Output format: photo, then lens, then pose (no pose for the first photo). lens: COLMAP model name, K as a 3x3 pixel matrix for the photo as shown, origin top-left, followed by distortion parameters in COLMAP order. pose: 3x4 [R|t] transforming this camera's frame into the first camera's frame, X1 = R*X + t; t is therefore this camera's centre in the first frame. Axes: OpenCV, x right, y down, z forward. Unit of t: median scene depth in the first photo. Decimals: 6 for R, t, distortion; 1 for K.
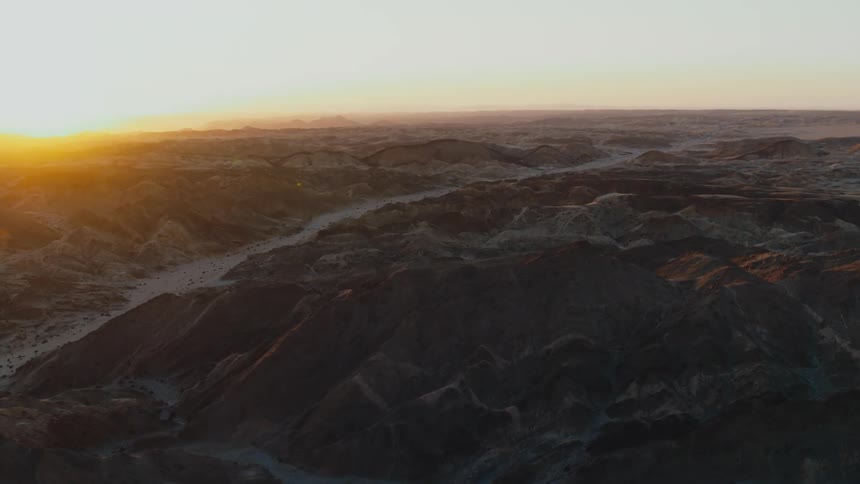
lens RADIAL K [[611.4, 0, 430.0], [0, 611.4, 242.0], [0, 0, 1]] dist [-0.101410, 0.057306]
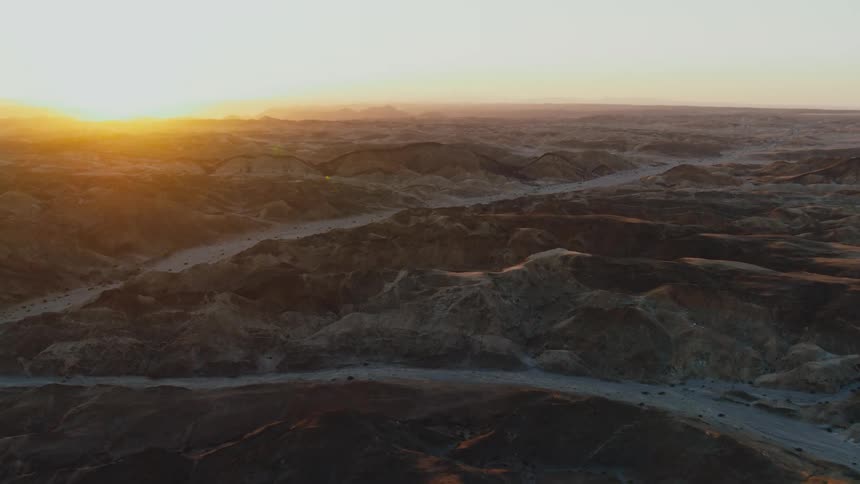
lens RADIAL K [[626.9, 0, 430.0], [0, 626.9, 242.0], [0, 0, 1]] dist [-0.134021, 0.109528]
pose [[0.994611, 0.041159, -0.095156, 0.158295], [-0.040183, 0.999119, 0.012145, -0.062298], [0.095572, -0.008256, 0.995388, 0.226277]]
